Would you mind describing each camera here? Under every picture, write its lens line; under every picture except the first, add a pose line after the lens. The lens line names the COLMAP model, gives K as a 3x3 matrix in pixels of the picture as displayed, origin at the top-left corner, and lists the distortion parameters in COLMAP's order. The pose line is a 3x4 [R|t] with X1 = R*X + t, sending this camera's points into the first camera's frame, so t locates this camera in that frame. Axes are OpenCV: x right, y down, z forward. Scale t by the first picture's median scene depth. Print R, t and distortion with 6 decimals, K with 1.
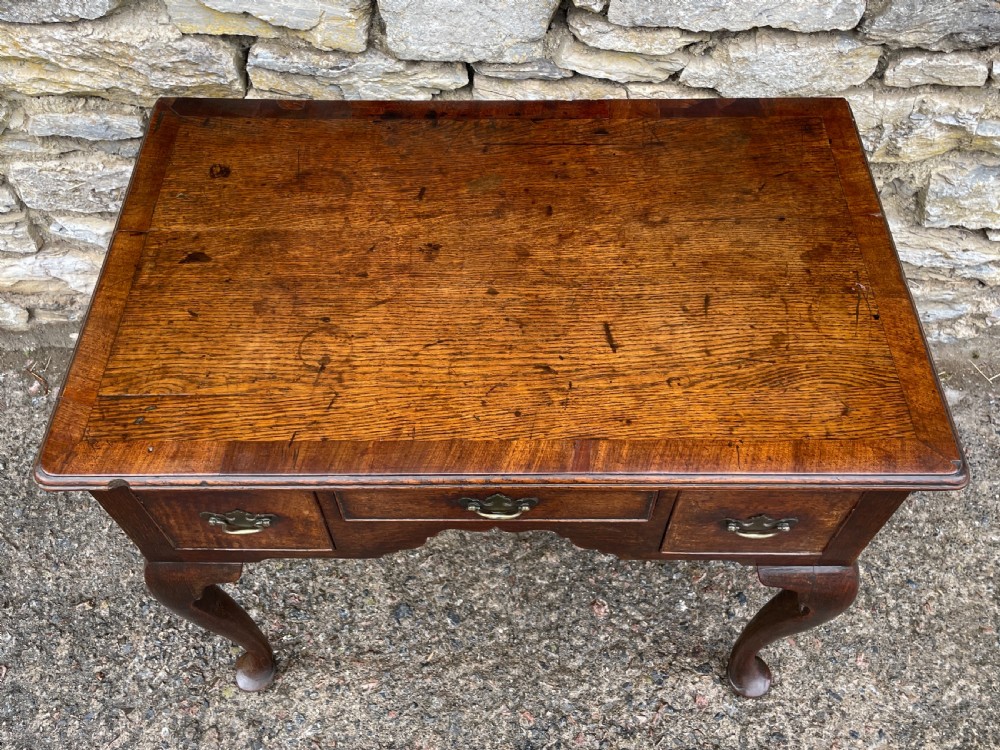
lens RADIAL K [[895.6, 0, 504.0], [0, 895.6, 336.2], [0, 0, 1]] dist [0.083864, -0.116358]
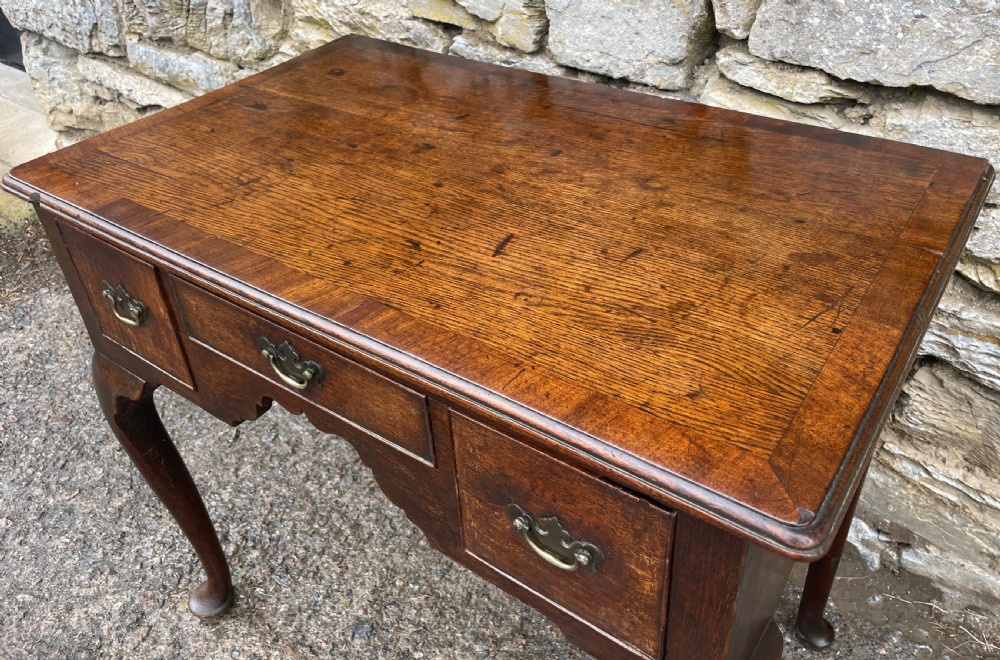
lens RADIAL K [[792.6, 0, 524.1], [0, 792.6, 272.2], [0, 0, 1]] dist [0.082584, -0.116674]
pose [[0.821196, 0.290121, -0.491393, 0.329018], [-0.445122, 0.864501, -0.233464, 0.121492], [0.357077, 0.410449, 0.839063, 0.259375]]
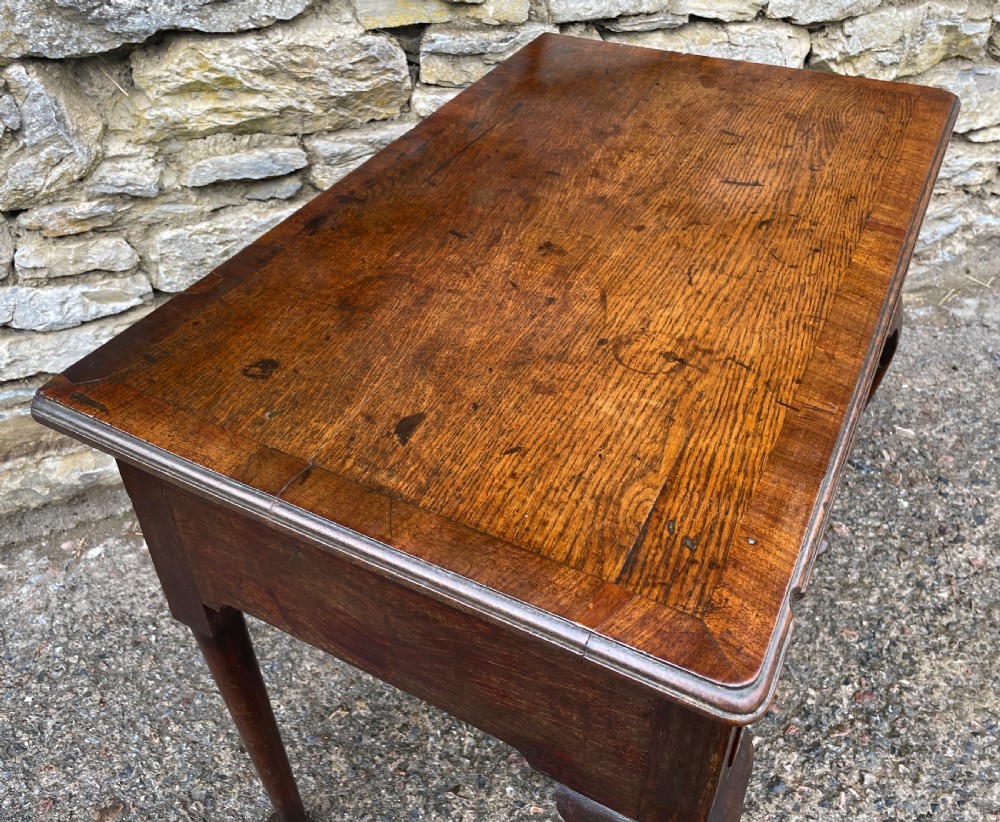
lens RADIAL K [[887.0, 0, 483.6], [0, 887.0, 392.6], [0, 0, 1]] dist [0.076699, -0.107704]
pose [[0.921153, -0.259270, 0.290270, -0.540736], [0.327660, 0.919095, -0.218868, 0.268699], [-0.210040, 0.296720, 0.931580, 0.122278]]
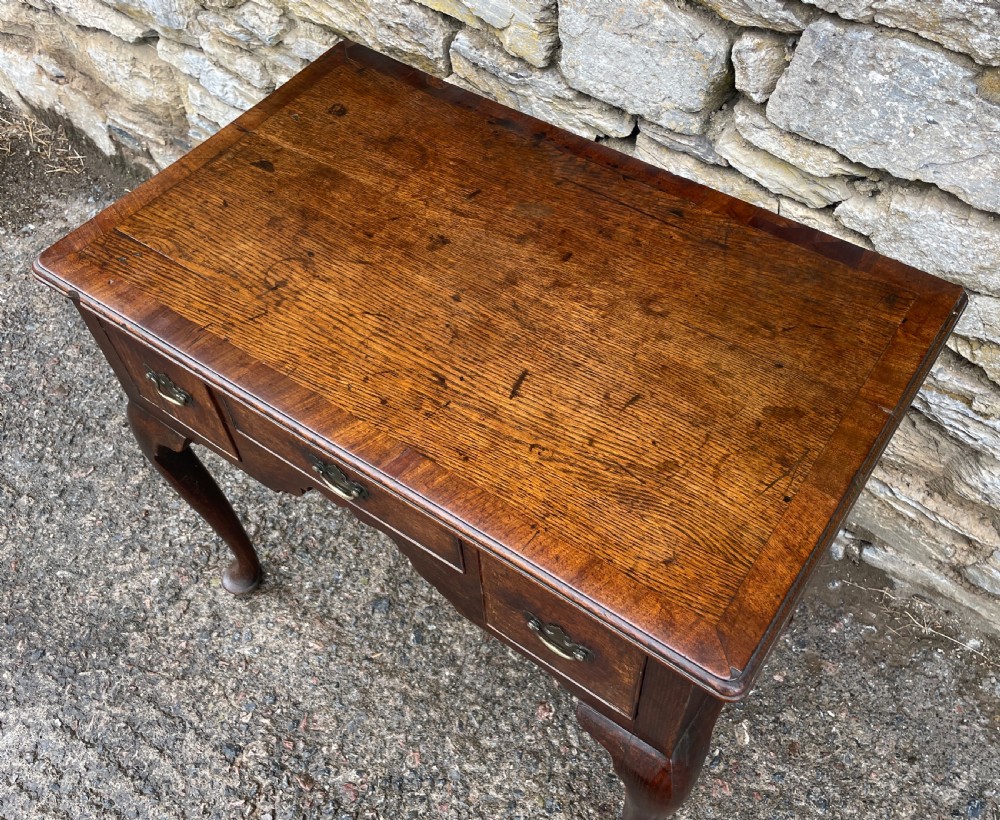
lens RADIAL K [[922.4, 0, 533.7], [0, 922.4, 414.2], [0, 0, 1]] dist [0.086673, -0.119686]
pose [[0.824520, 0.444712, -0.349853, 0.318445], [-0.456836, 0.888021, 0.052146, -0.018788], [0.333867, 0.116830, 0.935352, 0.060742]]
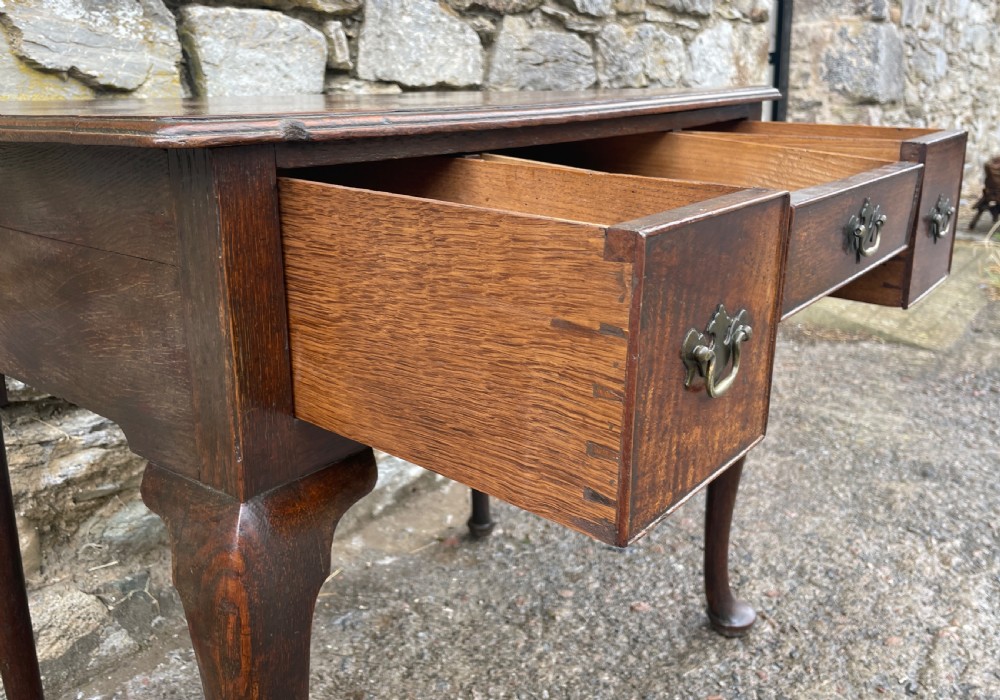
lens RADIAL K [[874.8, 0, 489.8], [0, 874.8, 300.4], [0, 0, 1]] dist [0.072067, -0.093898]
pose [[0.602524, -0.192745, 0.774477, -0.639580], [0.663489, 0.660291, -0.351850, 0.331314], [-0.443563, 0.725855, 0.525725, 0.417375]]
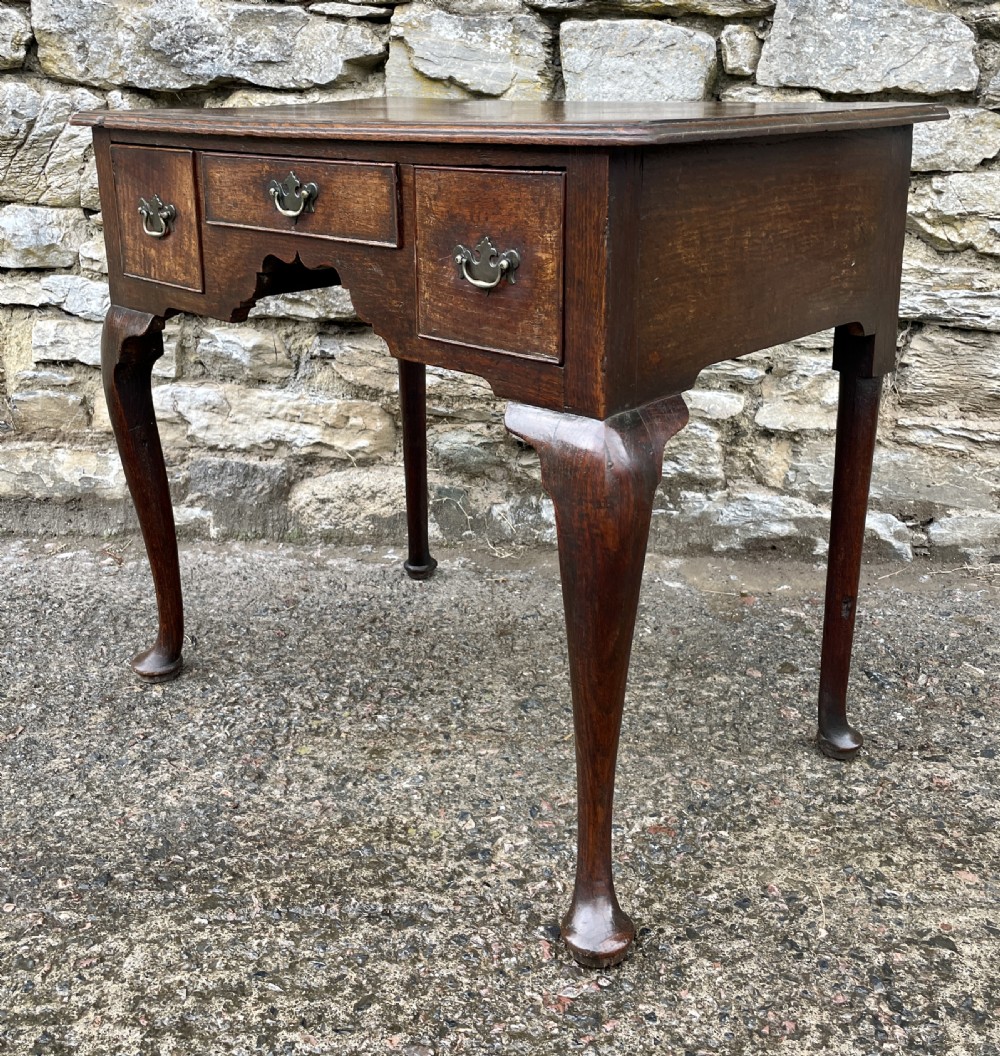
lens RADIAL K [[1182.1, 0, 514.6], [0, 1182.1, 430.2], [0, 0, 1]] dist [0.092661, -0.144598]
pose [[0.997477, 0.025584, -0.066214, -0.069221], [-0.061621, 0.775116, -0.628807, 0.820134], [0.035236, 0.631301, 0.774737, 0.060737]]
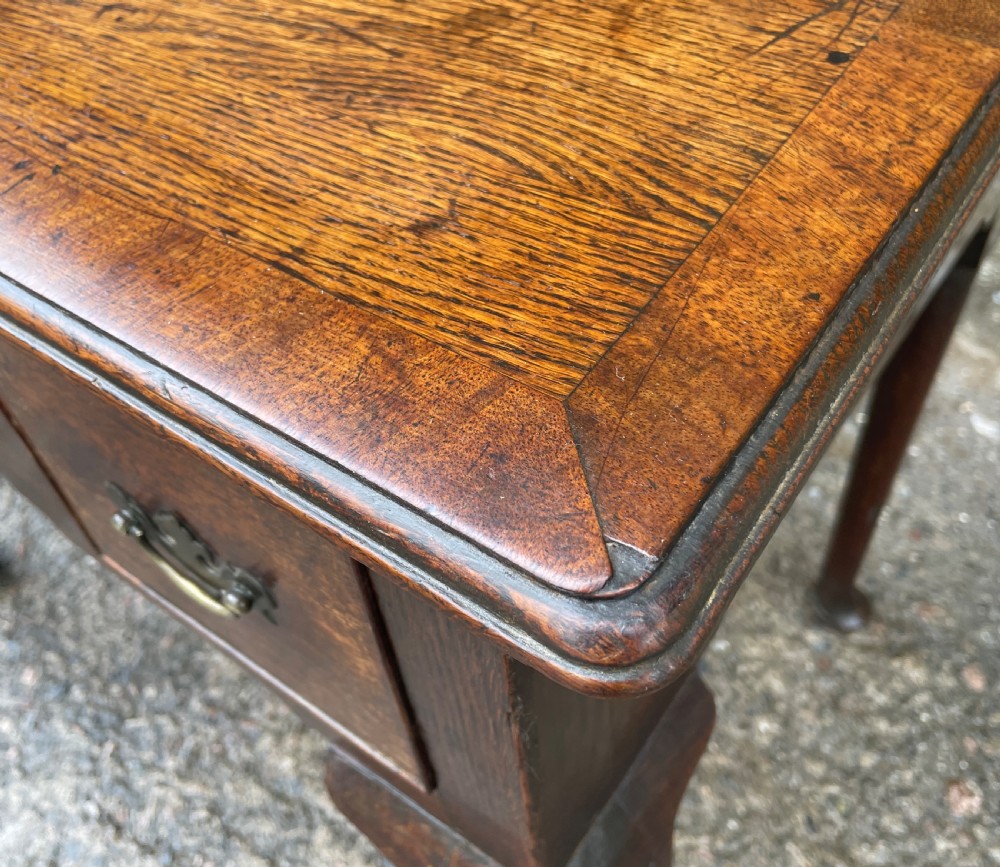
lens RADIAL K [[1002.8, 0, 521.9], [0, 1002.8, 404.1], [0, 0, 1]] dist [0.024268, -0.007769]
pose [[0.818568, 0.400979, -0.411294, 0.326664], [-0.428973, 0.902927, 0.026528, 0.067223], [0.382006, 0.154719, 0.911117, 0.467010]]
